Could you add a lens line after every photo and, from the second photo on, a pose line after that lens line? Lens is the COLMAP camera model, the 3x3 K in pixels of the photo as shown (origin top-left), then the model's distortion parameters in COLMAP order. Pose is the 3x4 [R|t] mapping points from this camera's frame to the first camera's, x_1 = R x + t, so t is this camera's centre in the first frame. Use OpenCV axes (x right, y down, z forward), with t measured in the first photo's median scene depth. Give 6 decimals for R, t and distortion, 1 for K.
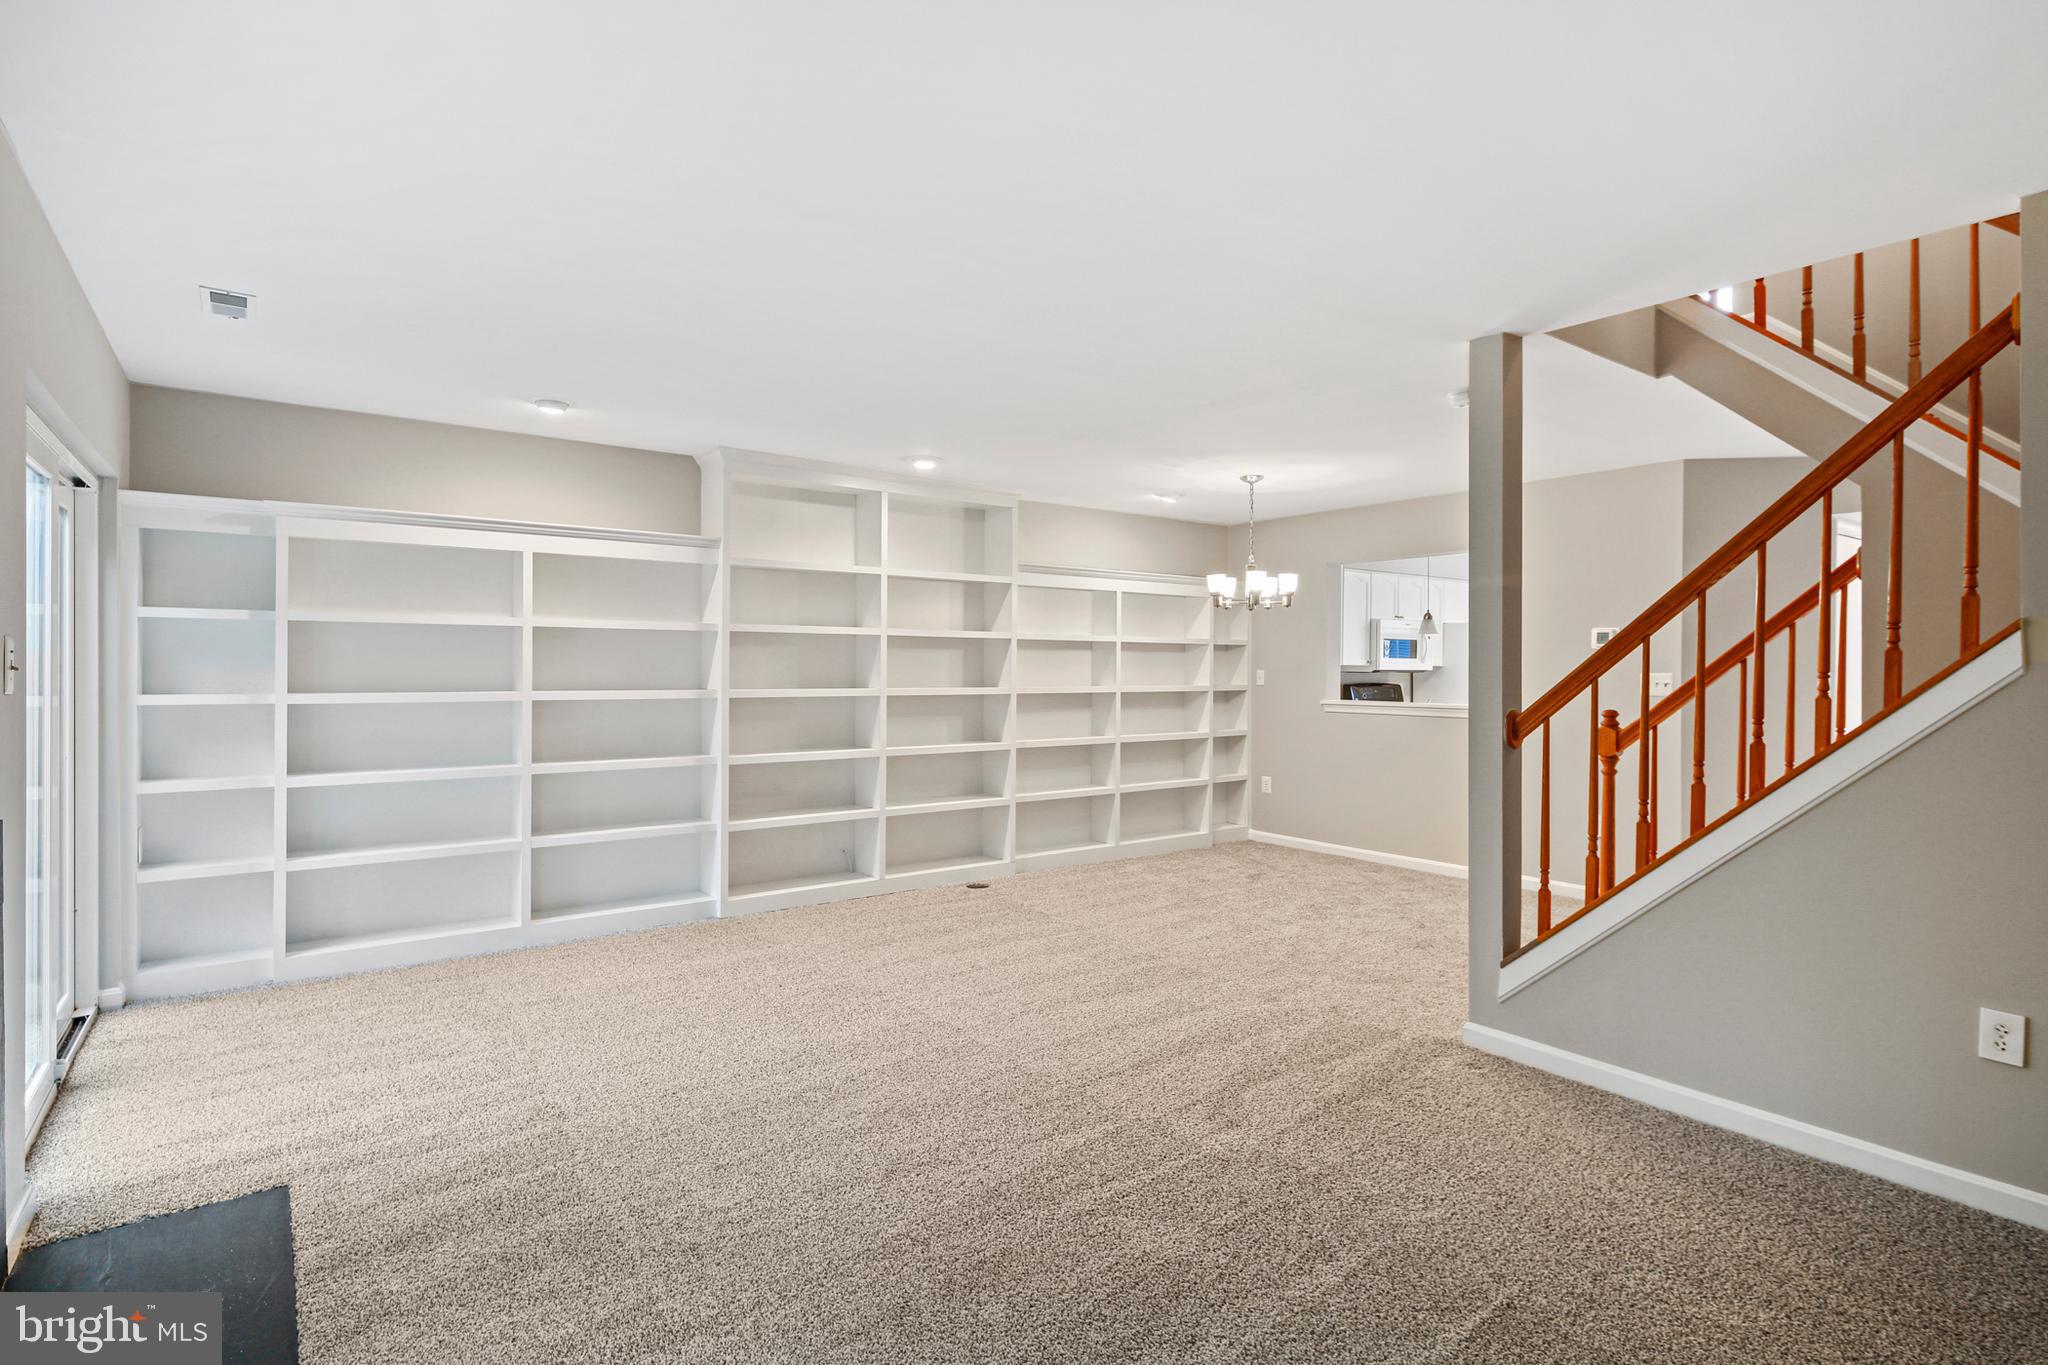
lens RADIAL K [[1012.4, 0, 1016.6], [0, 1012.4, 669.2], [0, 0, 1]] dist [0.009048, -0.005952]
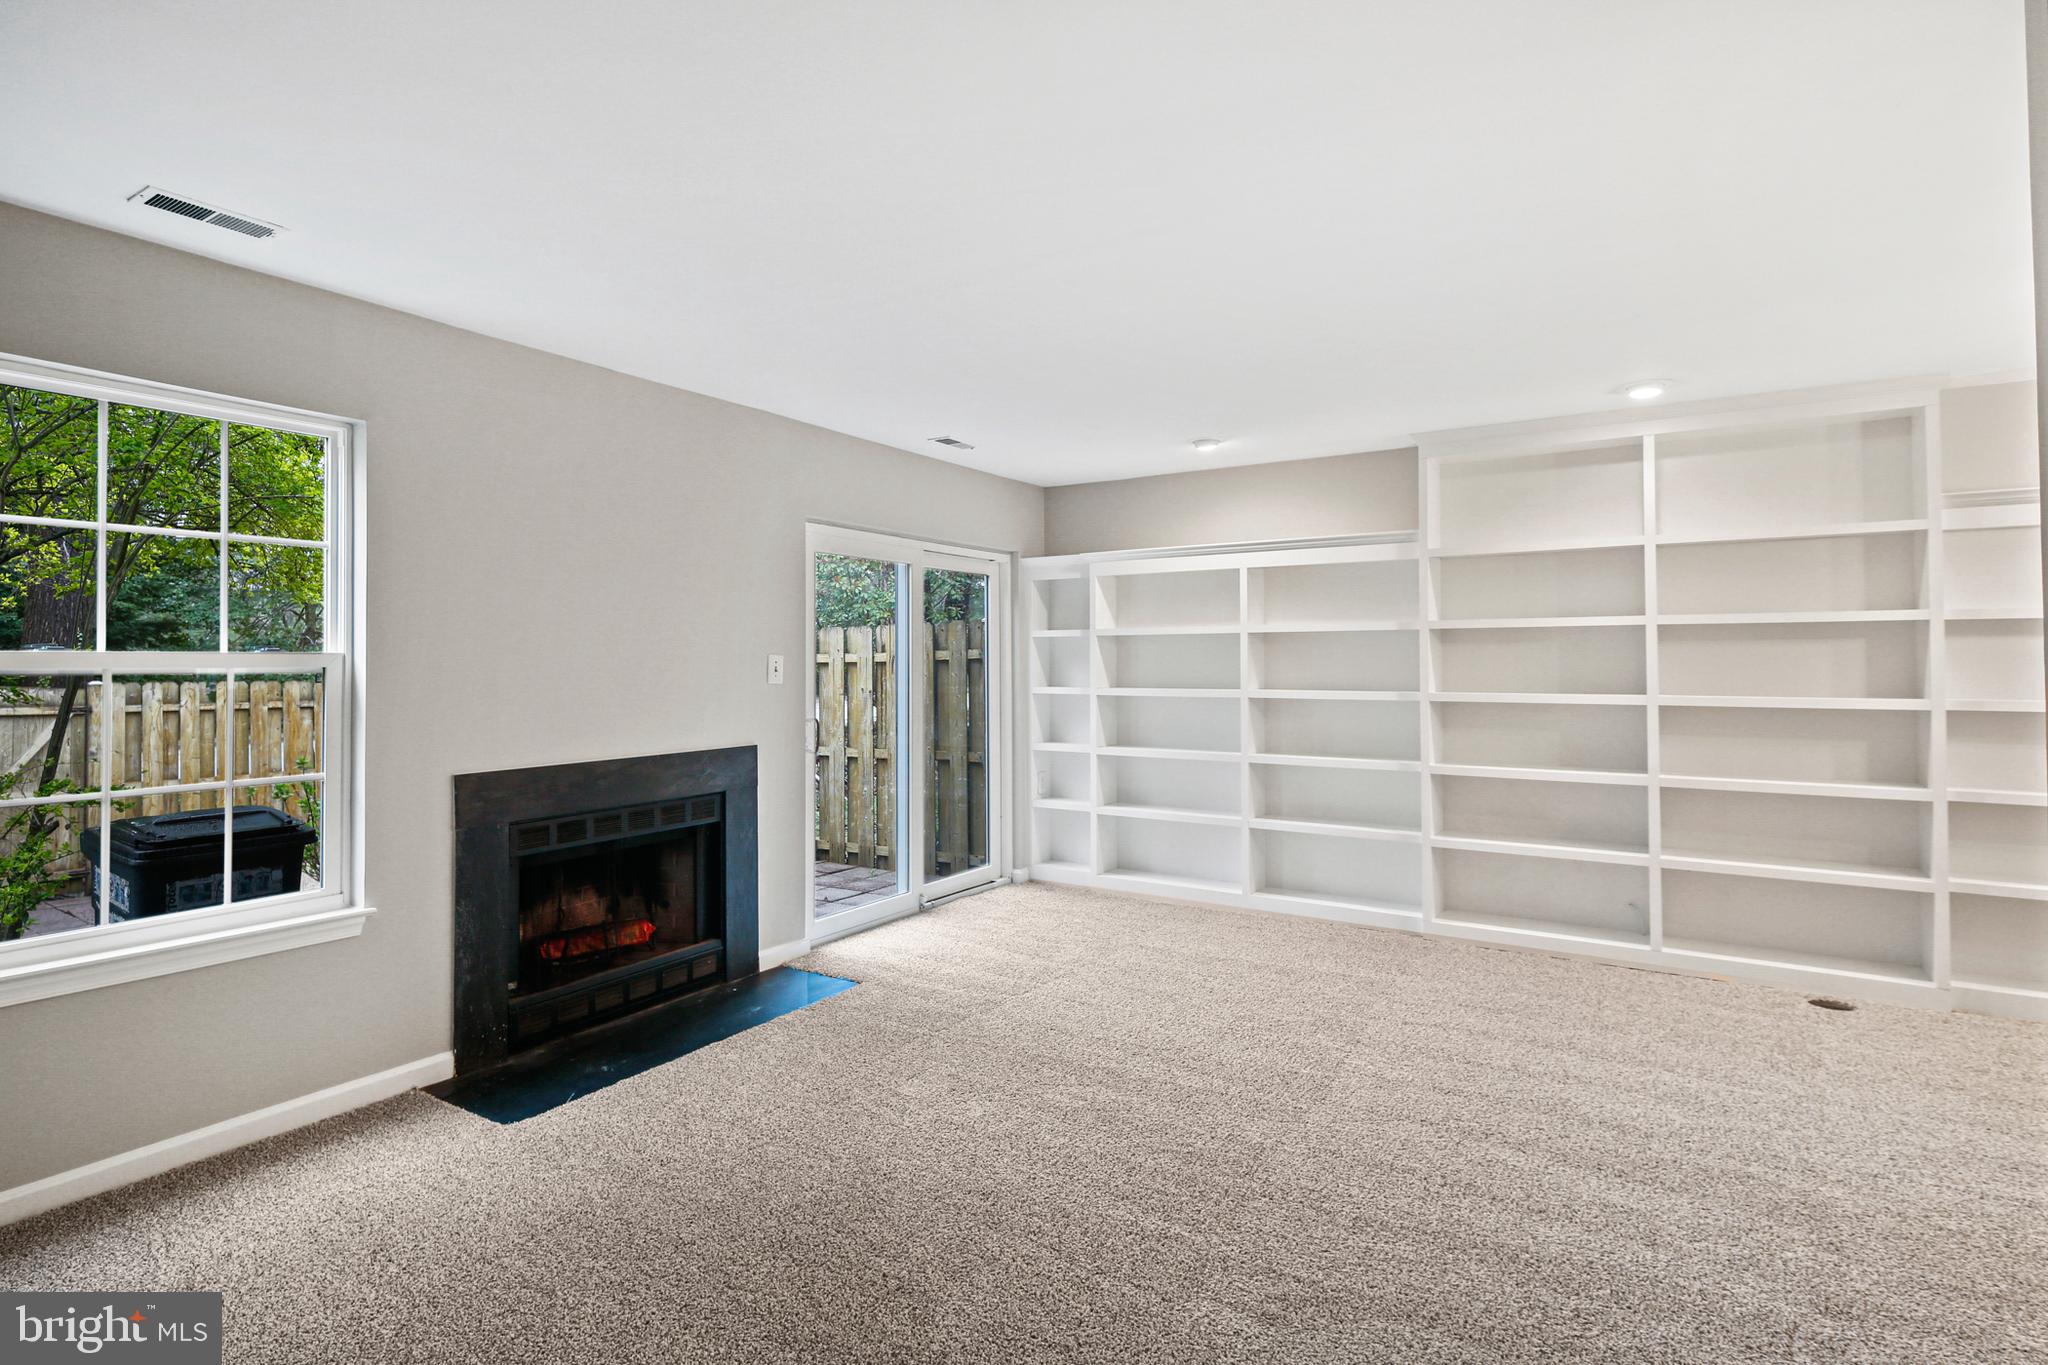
lens RADIAL K [[1012.4, 0, 1010.0], [0, 1012.4, 641.1], [0, 0, 1]] dist [0.009048, -0.005952]
pose [[0.340875, -0.027904, -0.939694, 0.503945], [0.000696, 0.999567, -0.029430, 0.000927], [0.940108, 0.009378, 0.340747, 0.359984]]
